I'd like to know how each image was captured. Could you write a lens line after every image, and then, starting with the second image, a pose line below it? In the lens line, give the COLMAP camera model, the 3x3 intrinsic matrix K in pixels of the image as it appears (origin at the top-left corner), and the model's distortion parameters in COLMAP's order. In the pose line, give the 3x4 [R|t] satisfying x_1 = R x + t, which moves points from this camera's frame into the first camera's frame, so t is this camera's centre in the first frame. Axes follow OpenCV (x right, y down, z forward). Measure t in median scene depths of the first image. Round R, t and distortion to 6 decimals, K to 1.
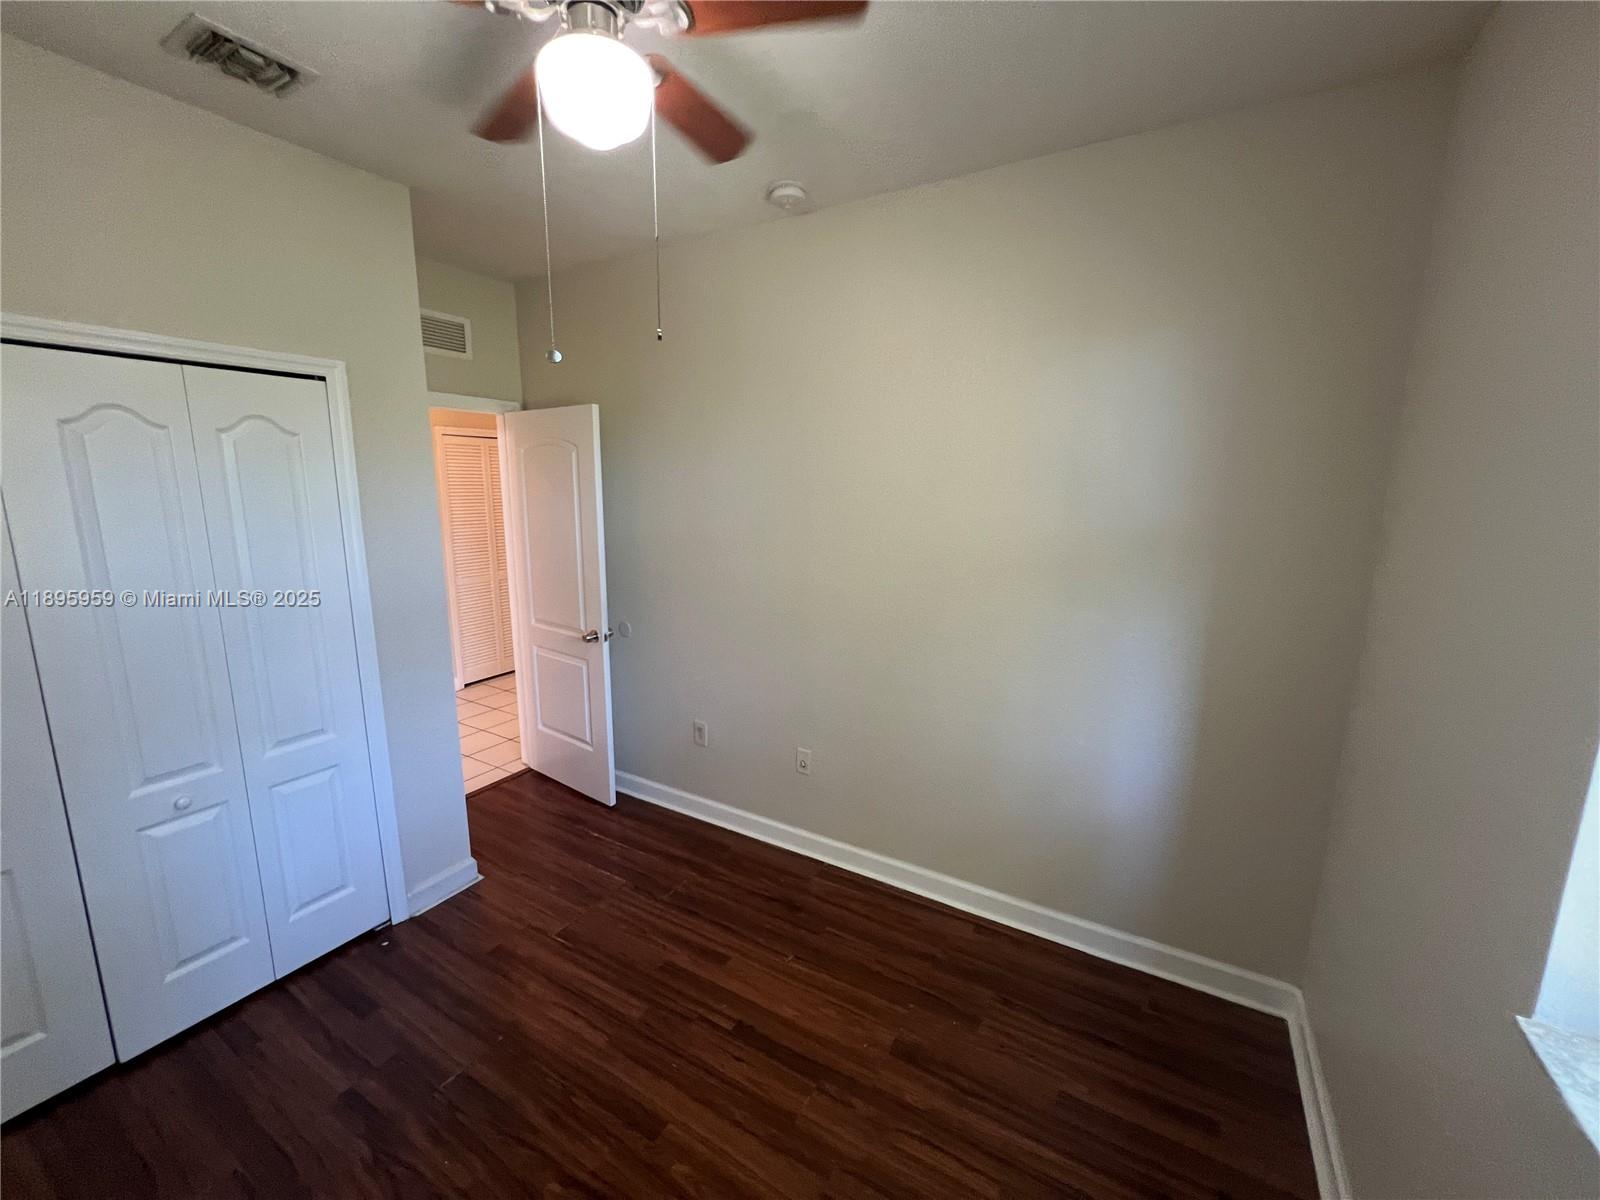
lens RADIAL K [[643.5, 0, 801.1], [0, 643.5, 597.6], [0, 0, 1]] dist [0.000446, 0.000124]
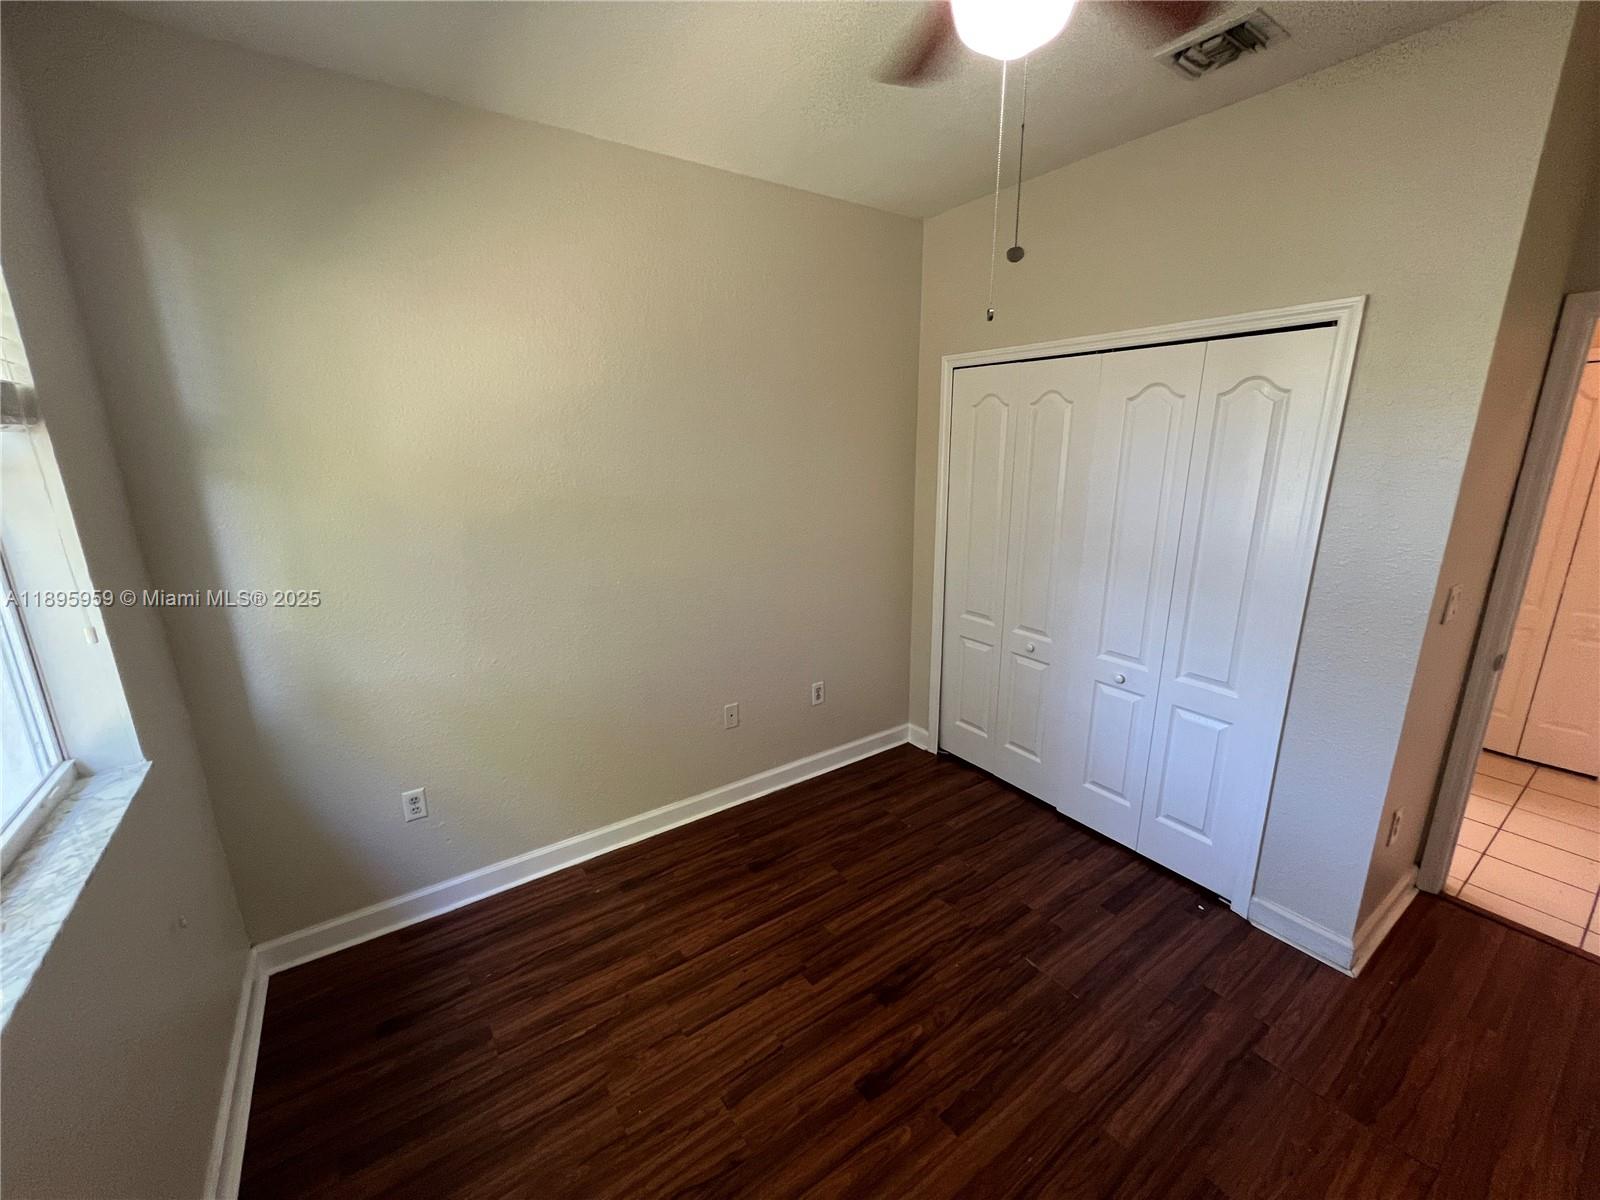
lens RADIAL K [[643.5, 0, 785.2], [0, 643.5, 597.9], [0, 0, 1]] dist [0.000446, 0.000124]
pose [[-0.428452, 0.222185, -0.875821, 0.451343], [-0.147295, 0.939155, 0.310309, -0.145948], [0.891478, 0.261957, -0.369656, 0.748764]]
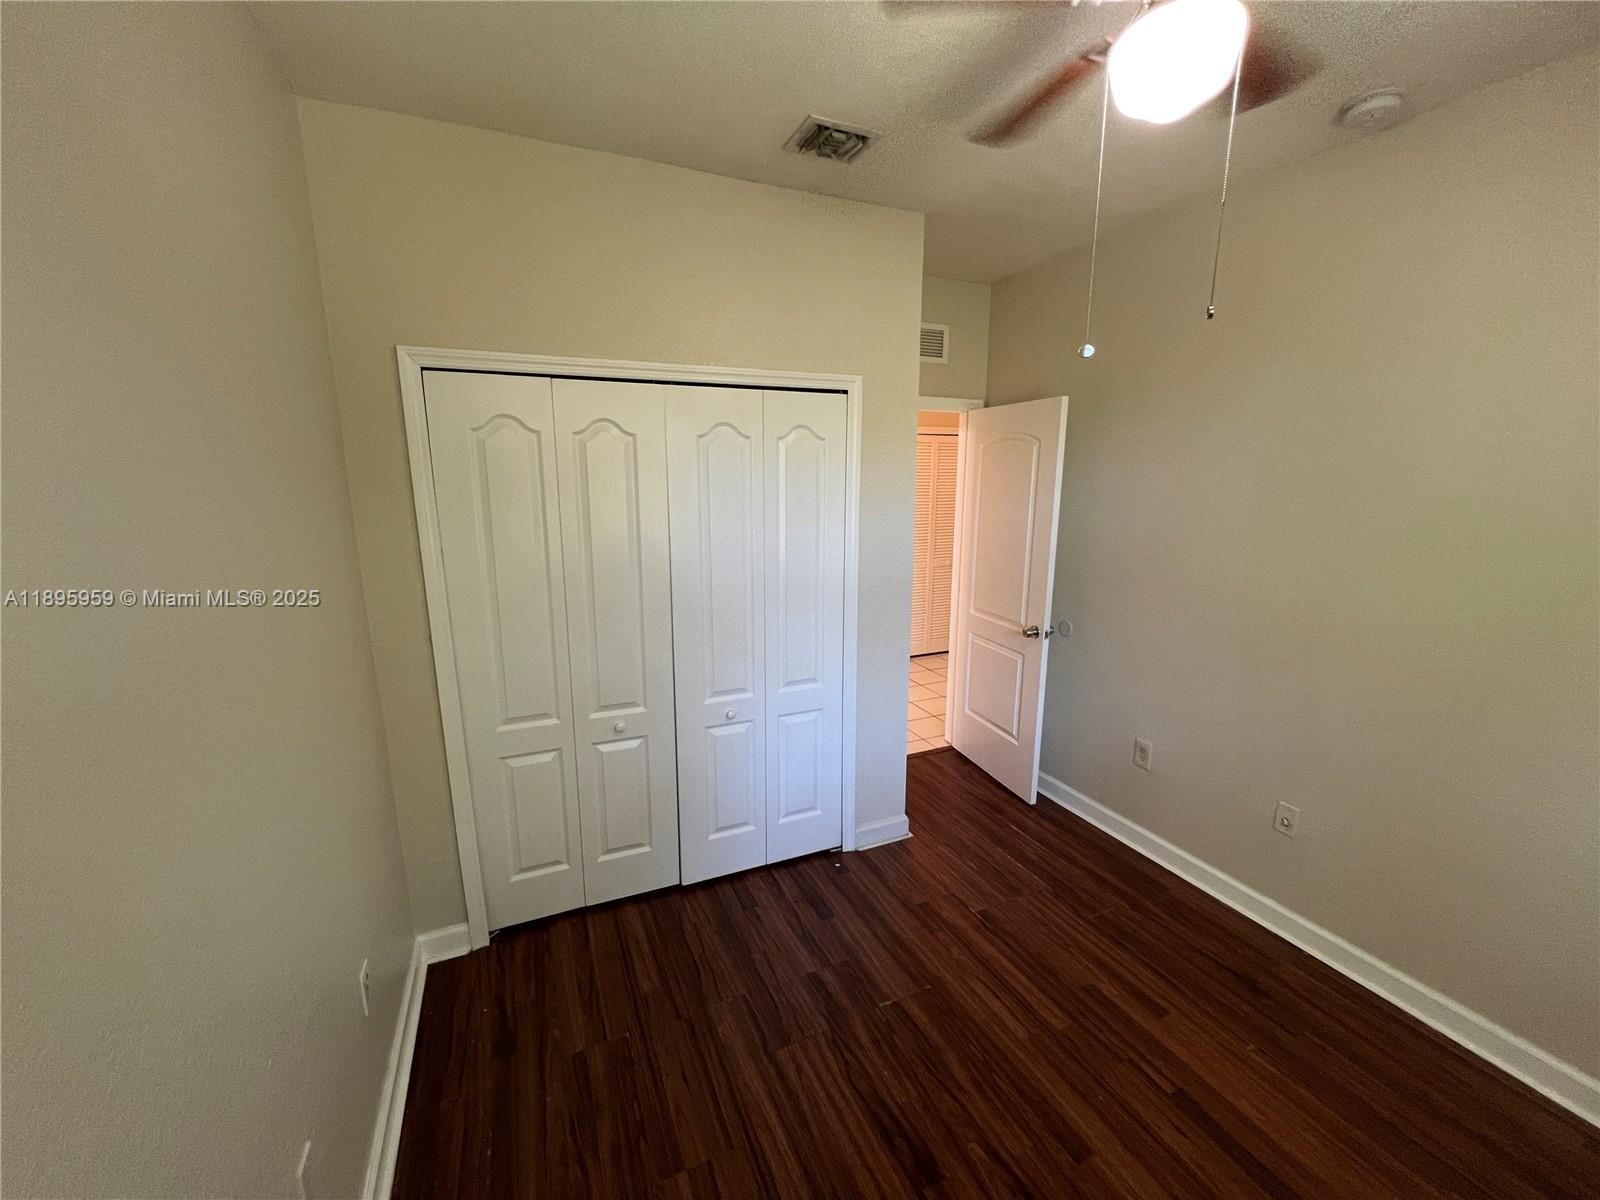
lens RADIAL K [[643.5, 0, 796.1], [0, 643.5, 599.3], [0, 0, 1]] dist [0.000446, 0.000124]
pose [[0.814403, 0.104044, -0.570896, -0.088016], [-0.096649, 0.994374, 0.043349, 0.003422], [0.572194, 0.019873, 0.819877, -0.037344]]
